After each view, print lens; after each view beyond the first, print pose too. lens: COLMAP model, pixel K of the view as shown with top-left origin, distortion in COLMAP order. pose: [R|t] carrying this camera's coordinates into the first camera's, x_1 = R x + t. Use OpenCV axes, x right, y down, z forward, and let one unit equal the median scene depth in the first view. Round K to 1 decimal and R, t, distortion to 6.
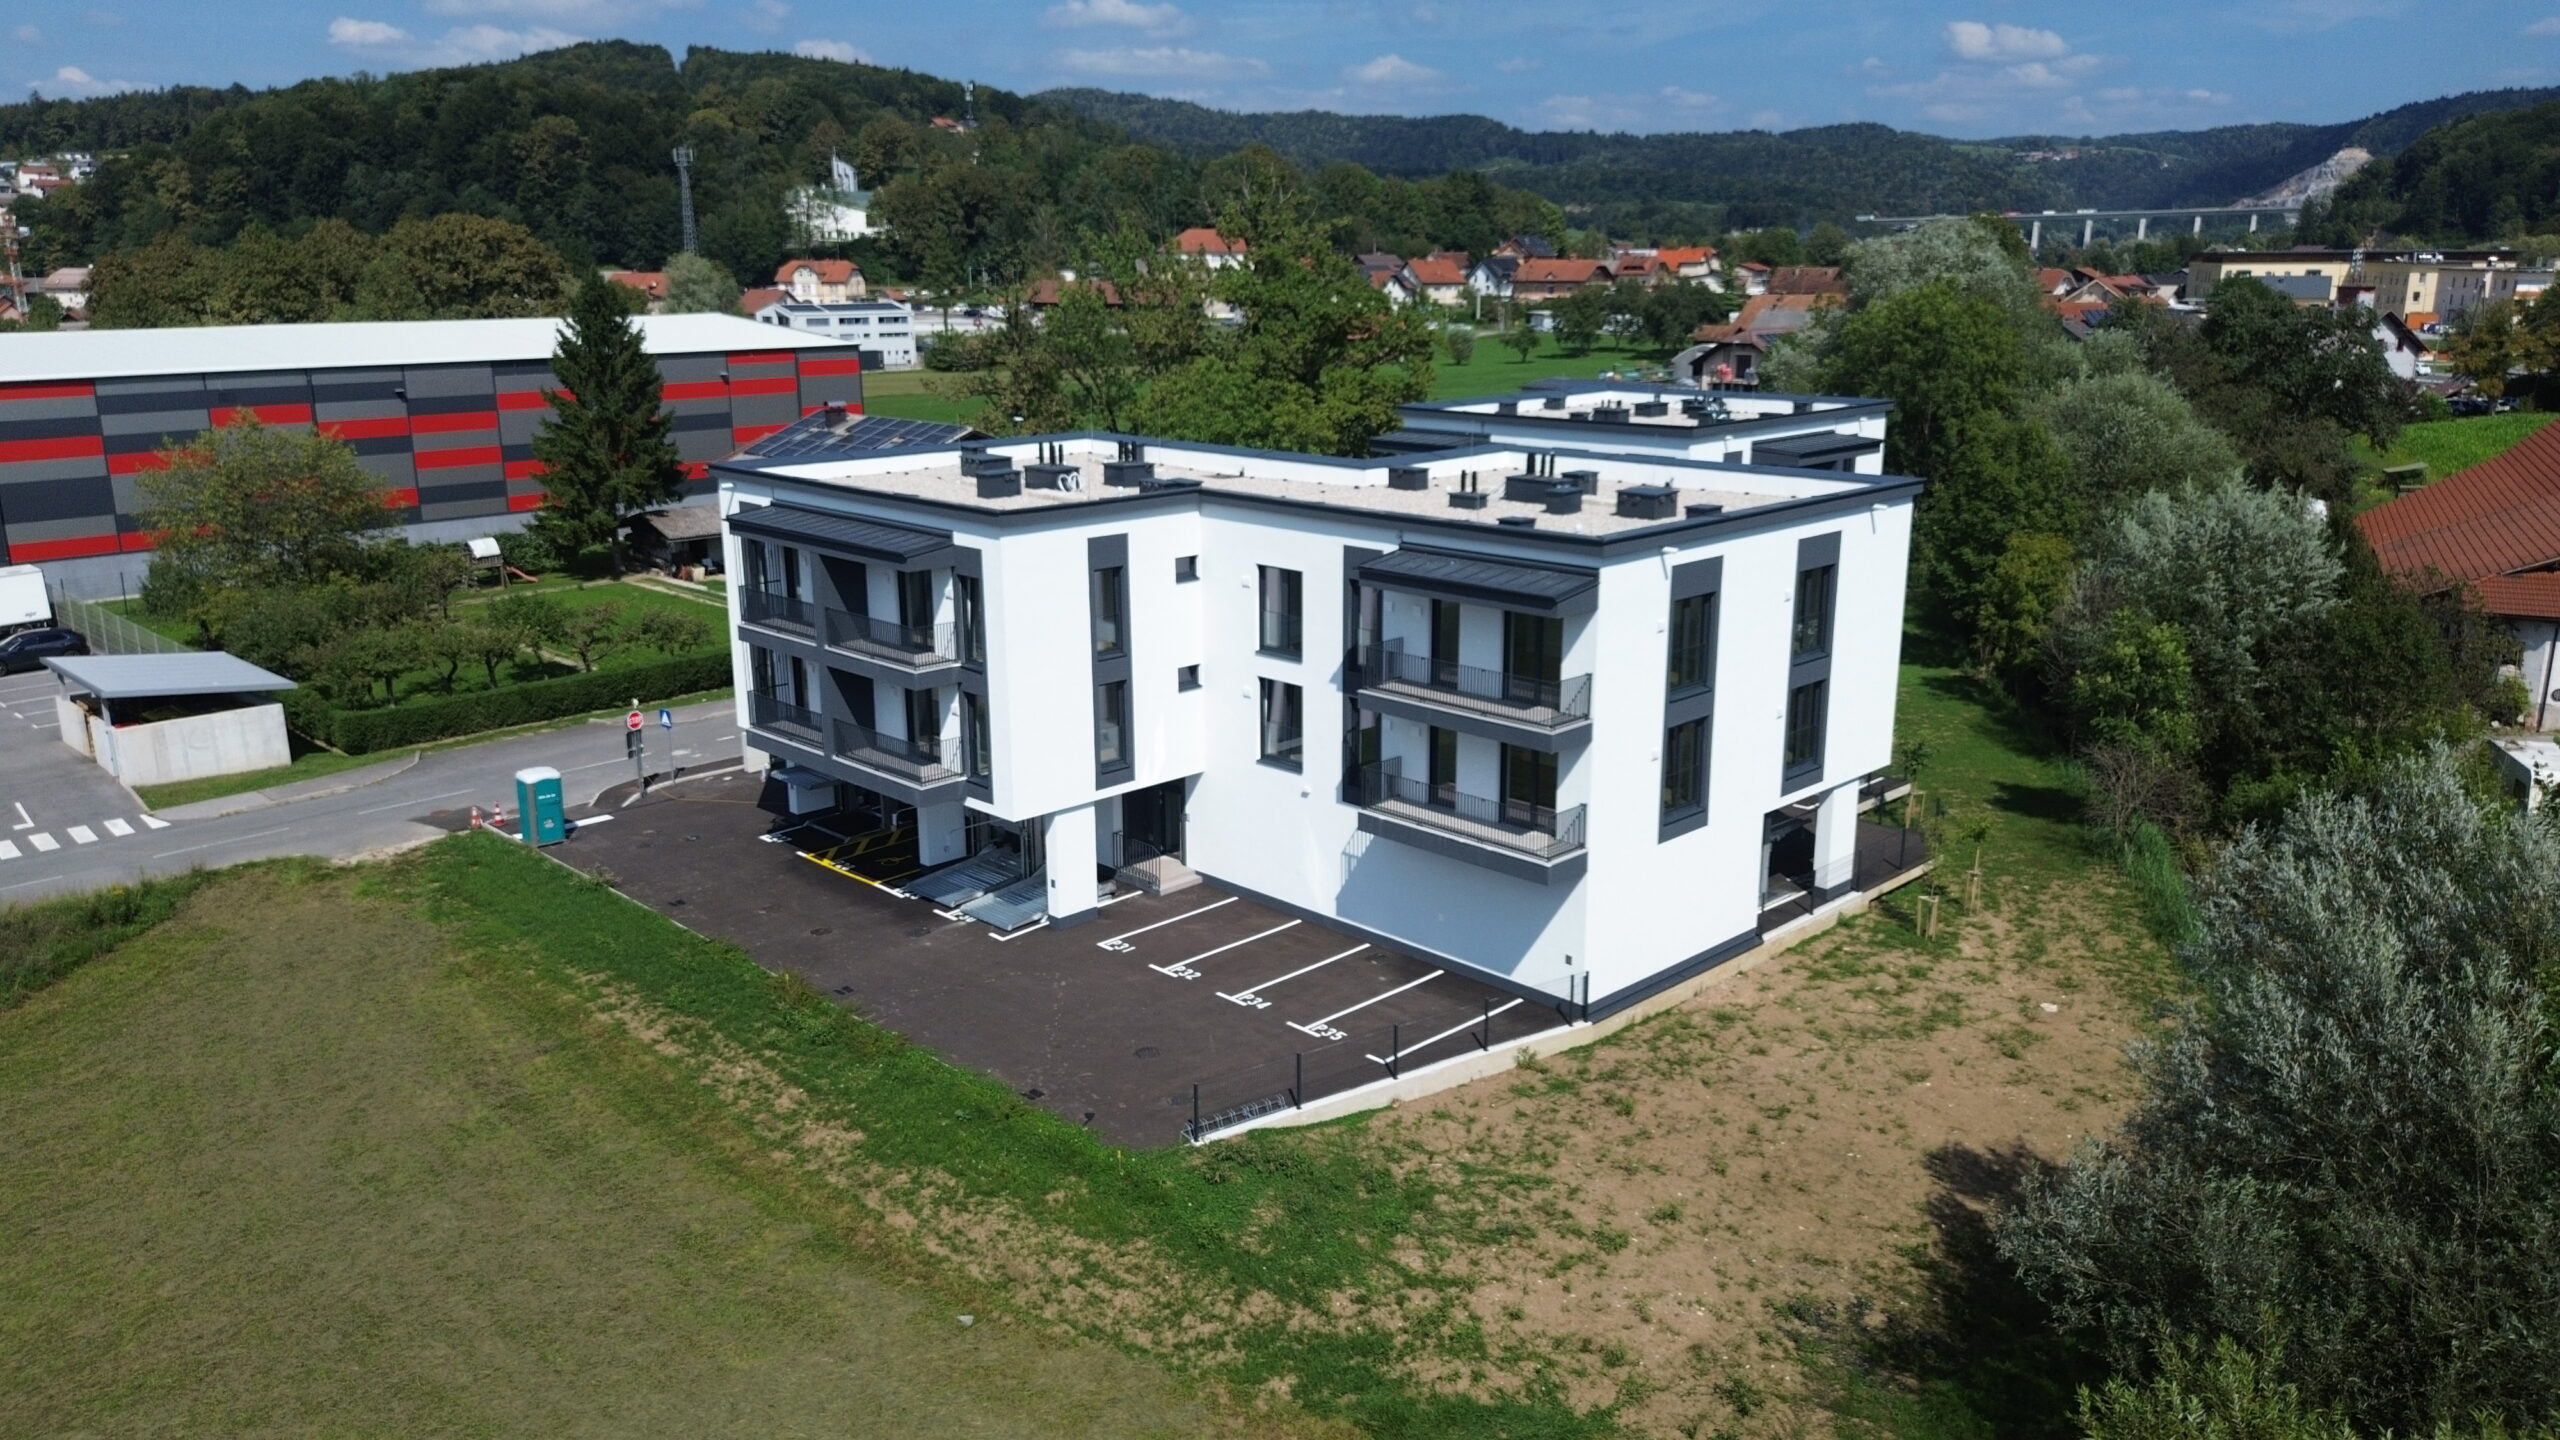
lens RADIAL K [[1830.7, 0, 1280.0], [0, 1830.7, 720.0], [0, 0, 1]] dist [0.014349, -0.000914]
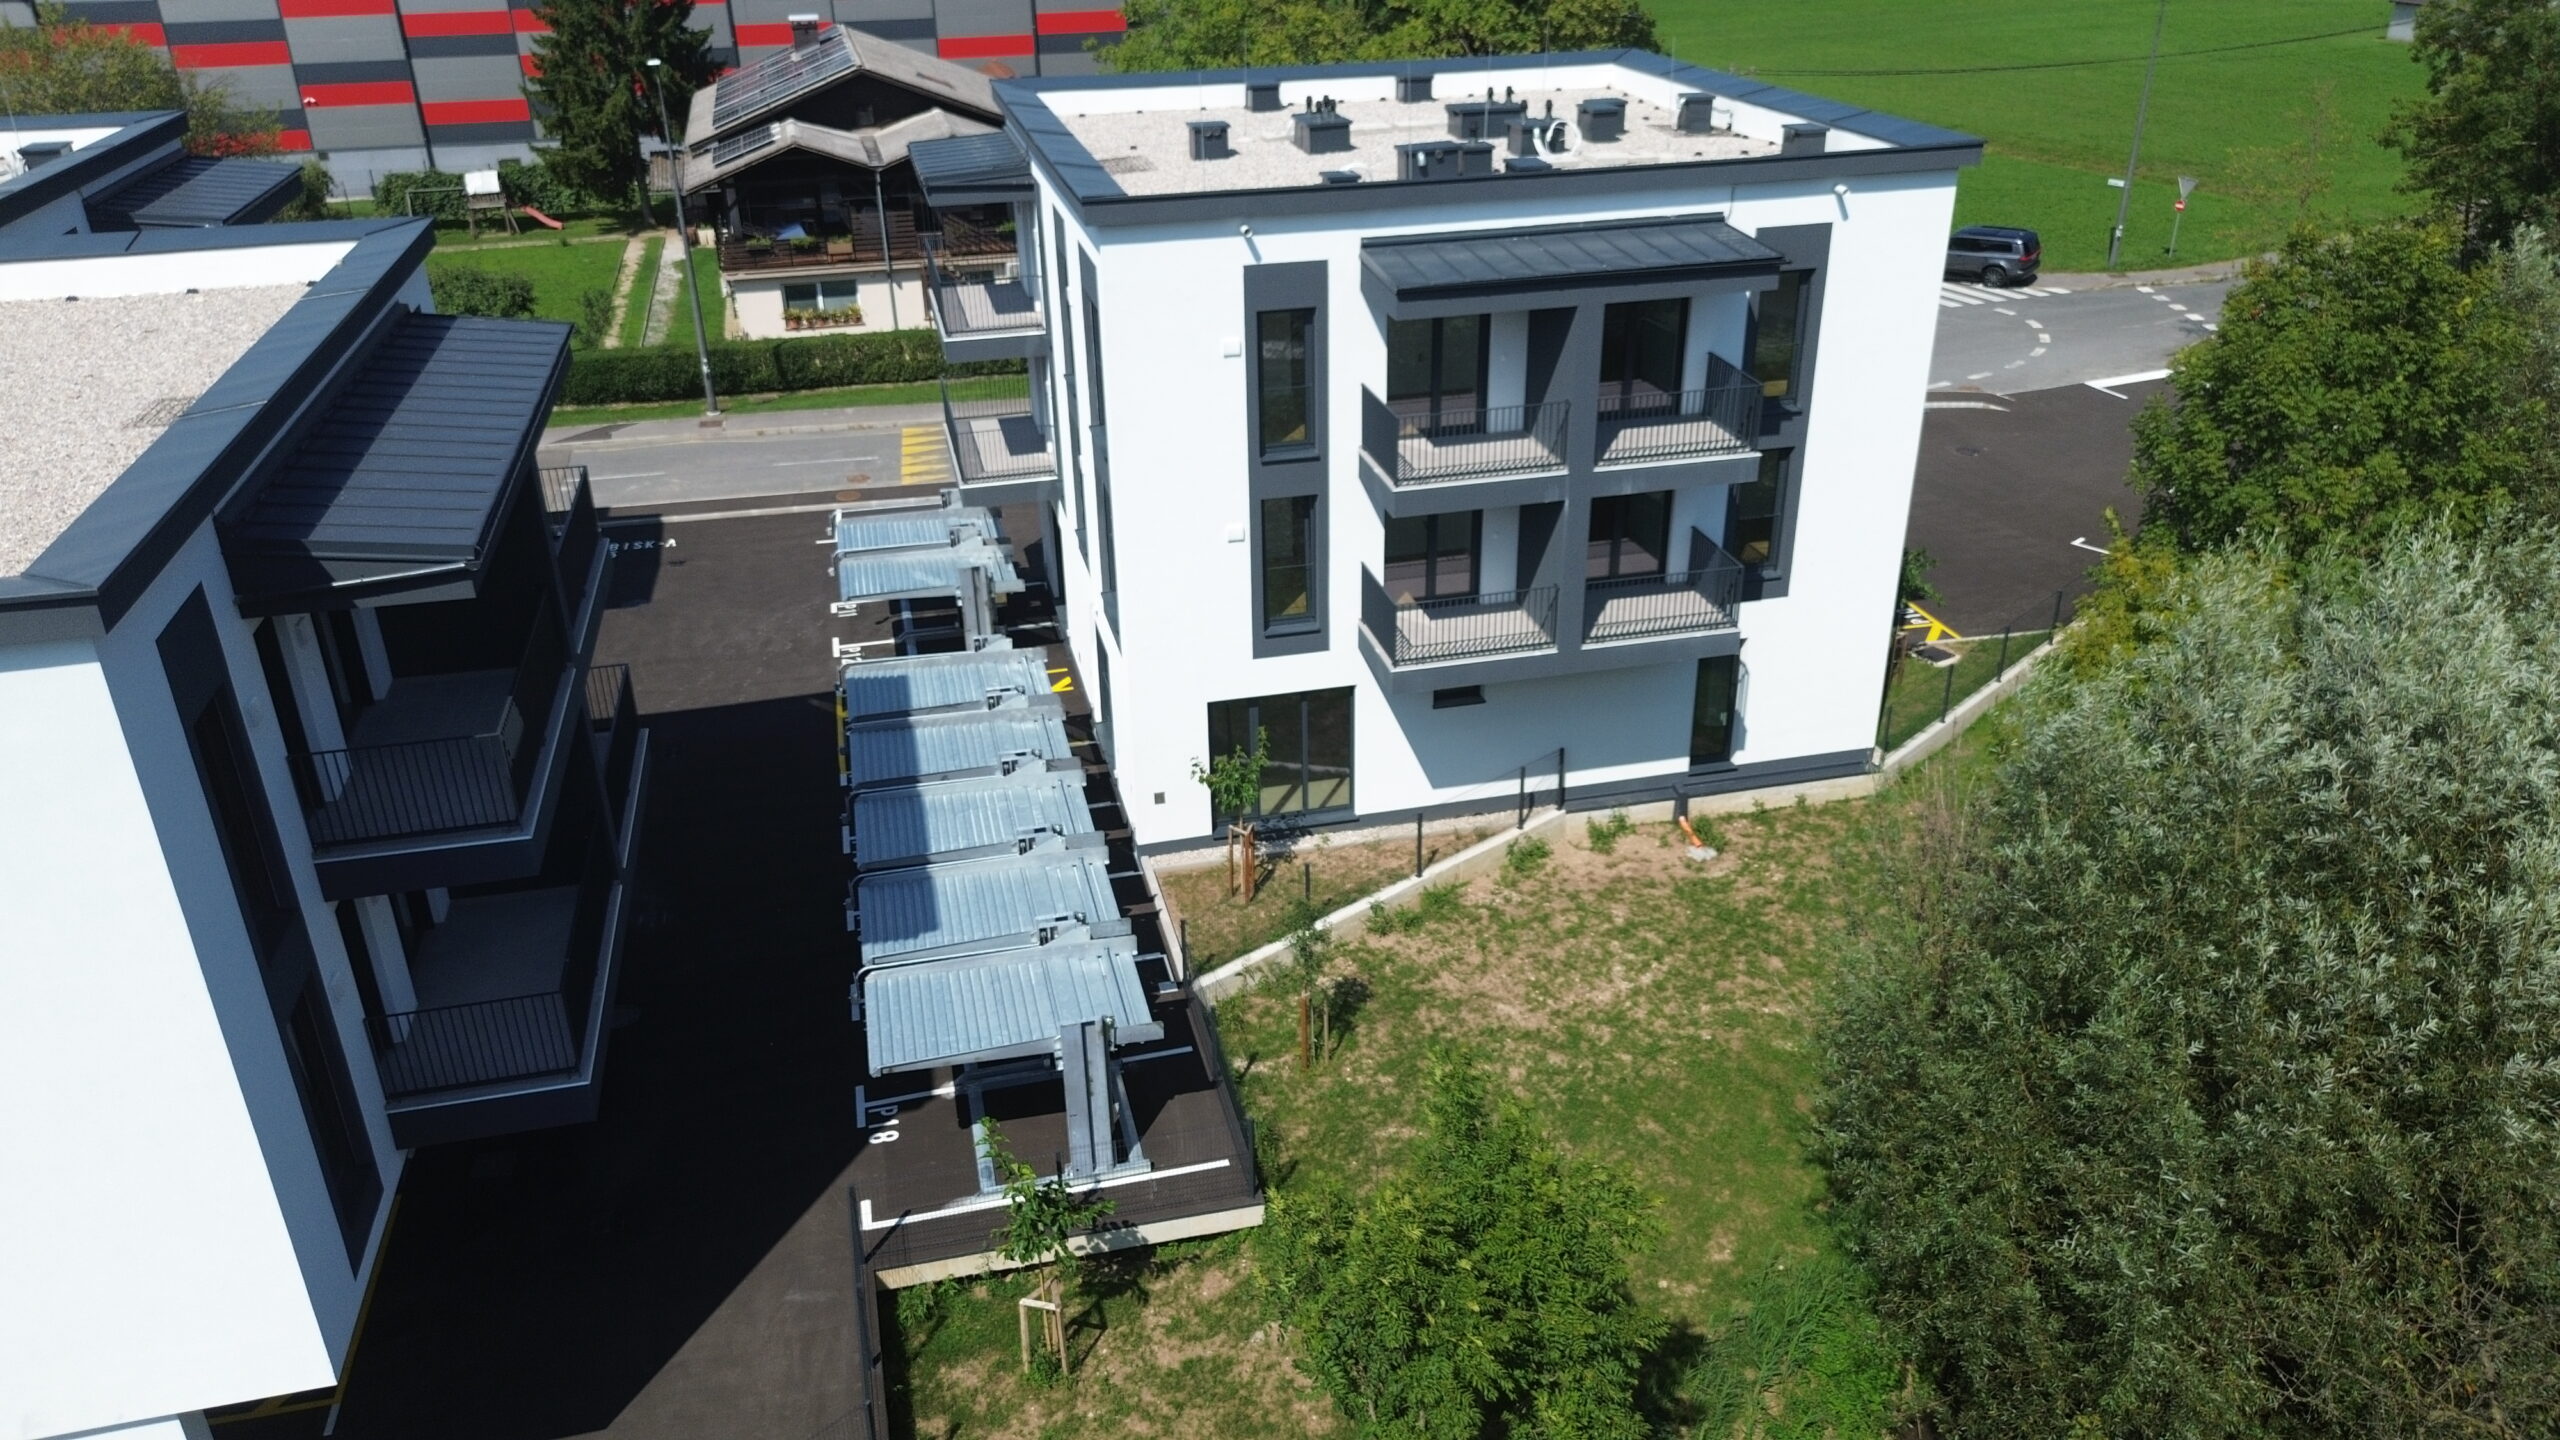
lens RADIAL K [[1828.4, 0, 1271.2], [0, 1828.4, 723.2], [0, 0, 1]] dist [0.051349, -0.055295]
pose [[0.853542, 0.219538, -0.472514, 0.679277], [-0.113711, 0.963524, 0.242265, -0.213981], [0.508465, -0.153053, 0.847371, 0.917334]]
